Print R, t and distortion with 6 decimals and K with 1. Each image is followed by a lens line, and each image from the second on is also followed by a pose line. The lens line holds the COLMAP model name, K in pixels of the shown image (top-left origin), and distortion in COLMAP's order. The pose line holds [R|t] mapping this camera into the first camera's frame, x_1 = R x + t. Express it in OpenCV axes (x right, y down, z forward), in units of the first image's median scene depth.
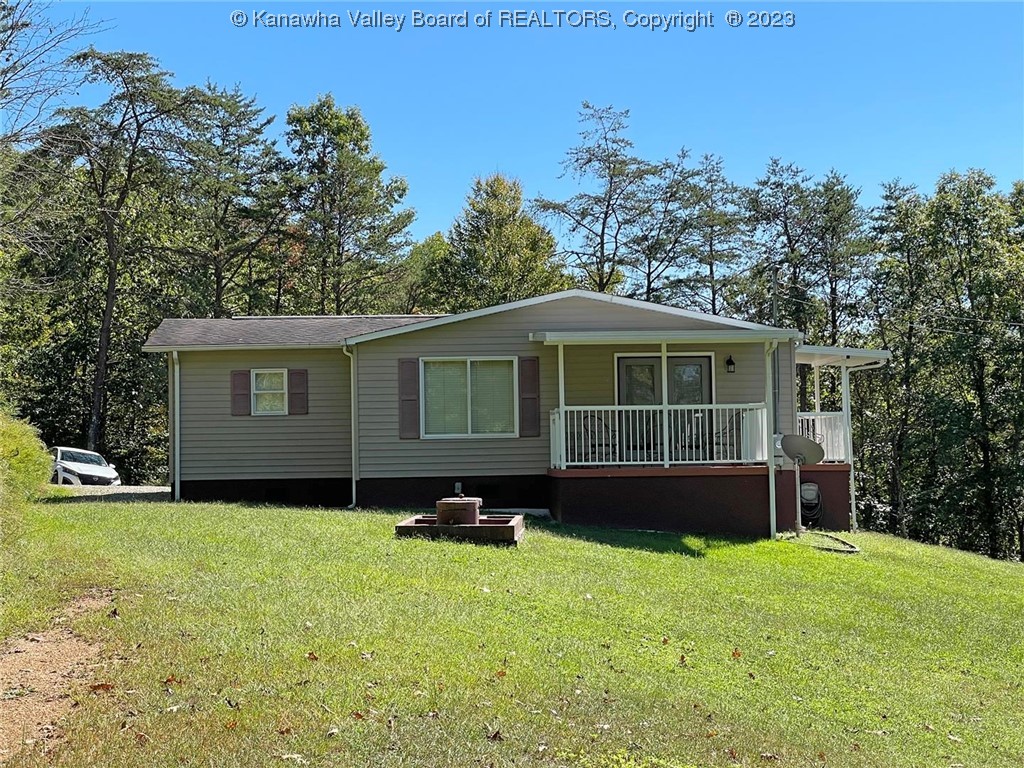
lens RADIAL K [[1684.5, 0, 512.0], [0, 1684.5, 384.0], [0, 0, 1]] dist [0.128889, 0.046527]
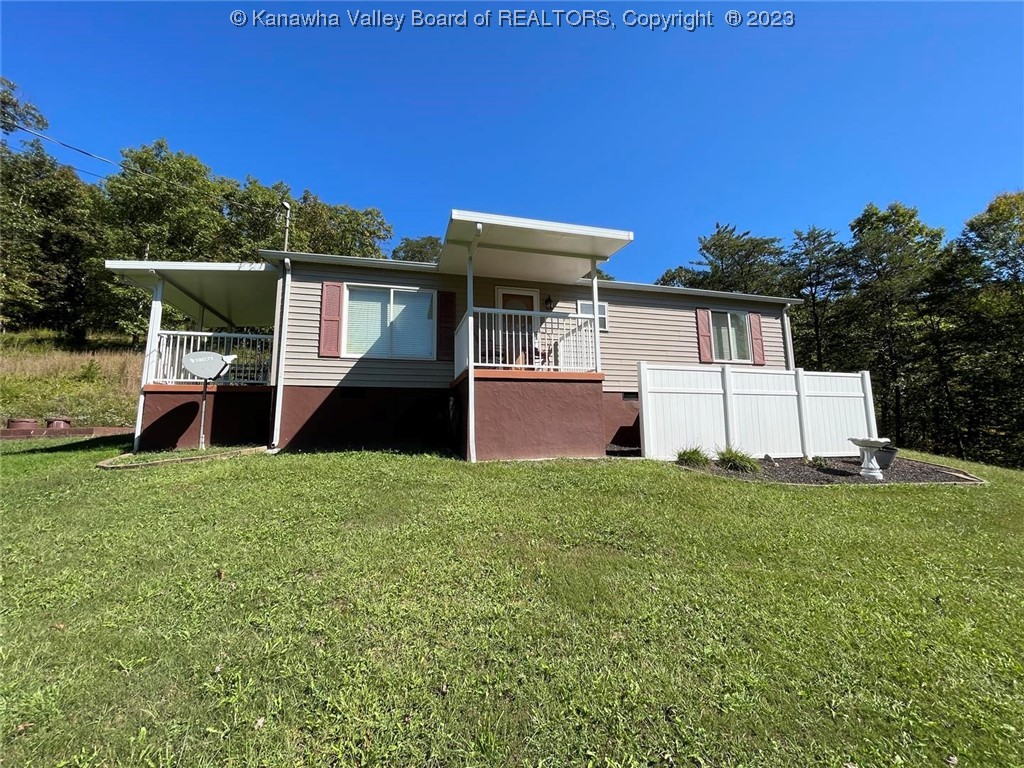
lens RADIAL K [[412.5, 0, 504.9], [0, 412.5, 387.6], [0, 0, 1]] dist [0.001324, -0.000178]
pose [[0.247980, -0.113069, -0.962144, 0.376204], [0.054769, 0.993213, -0.102604, 0.081460], [0.967216, -0.027252, 0.252489, 1.060504]]
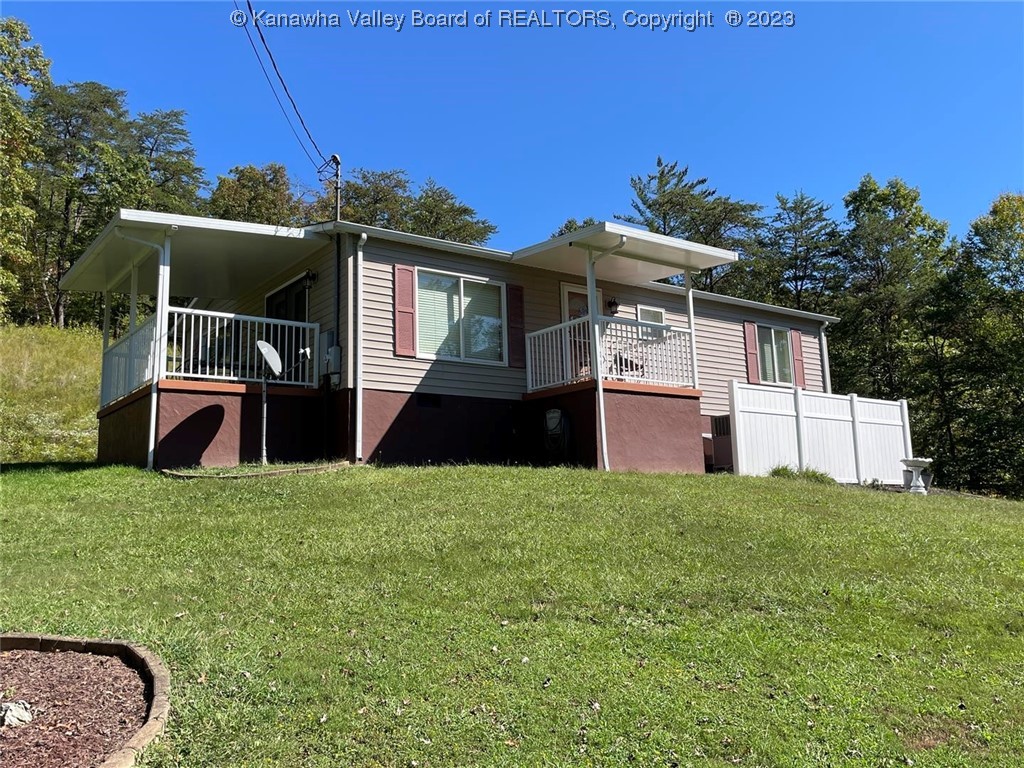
lens RADIAL K [[881.8, 0, 512.0], [0, 881.8, 384.0], [0, 0, 1]] dist [0.066554, -0.064102]
pose [[0.587121, -0.139703, -0.797353, 0.490839], [0.061108, 0.989834, -0.128431, 0.104771], [0.807189, 0.026680, 0.589690, 0.808080]]
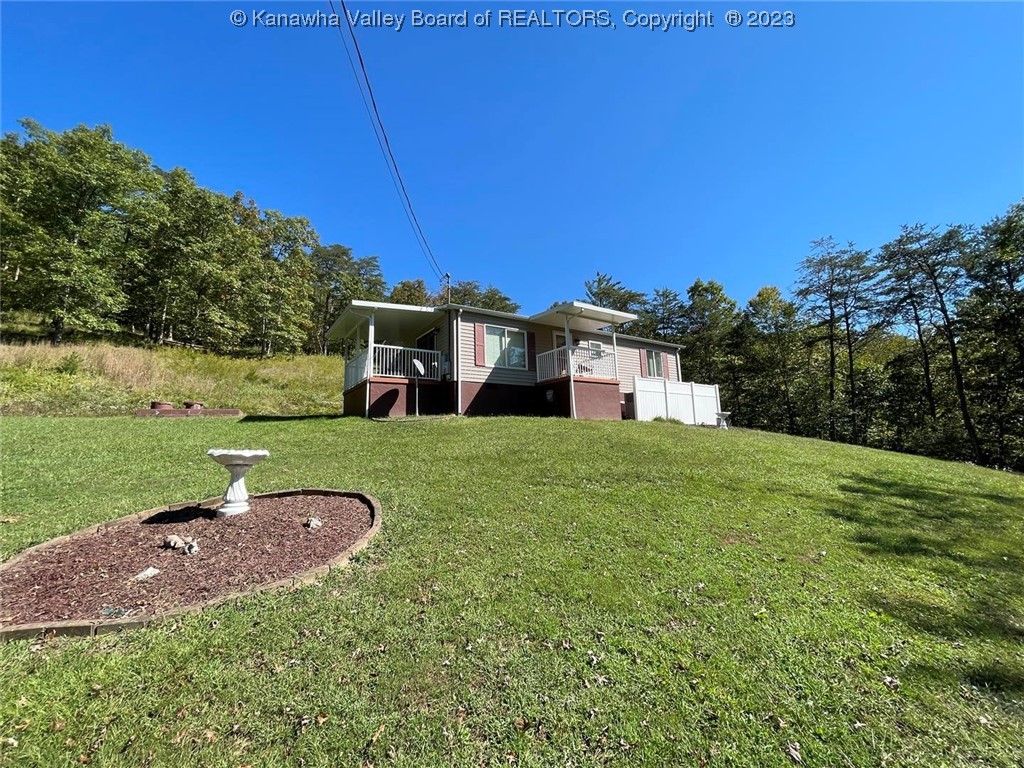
lens RADIAL K [[412.5, 0, 504.9], [0, 412.5, 387.6], [0, 0, 1]] dist [0.001324, -0.000178]
pose [[0.539566, -0.128904, -0.832017, 0.489665], [0.061800, 0.991608, -0.113552, 0.106319], [0.839672, 0.009850, 0.543004, 0.806539]]
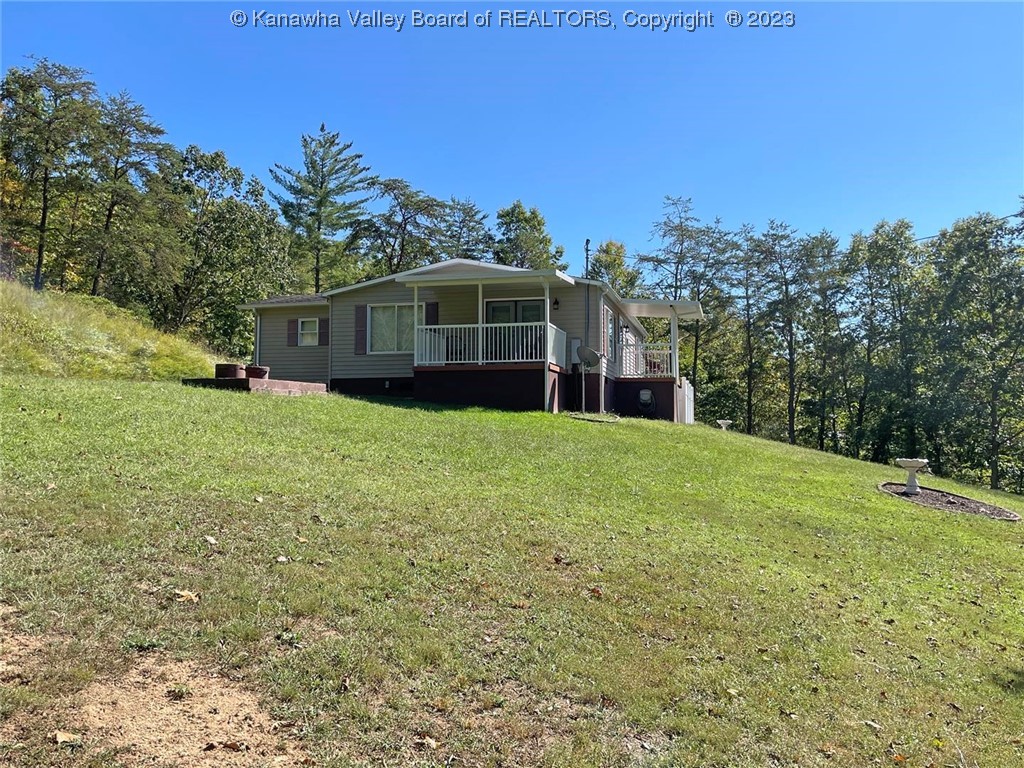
lens RADIAL K [[881.8, 0, 512.0], [0, 881.8, 384.0], [0, 0, 1]] dist [0.066554, -0.064102]
pose [[0.959372, -0.002053, -0.282138, 0.299113], [-0.000854, 0.999948, -0.010181, 0.065229], [0.282144, 0.010008, 0.959320, 0.211968]]
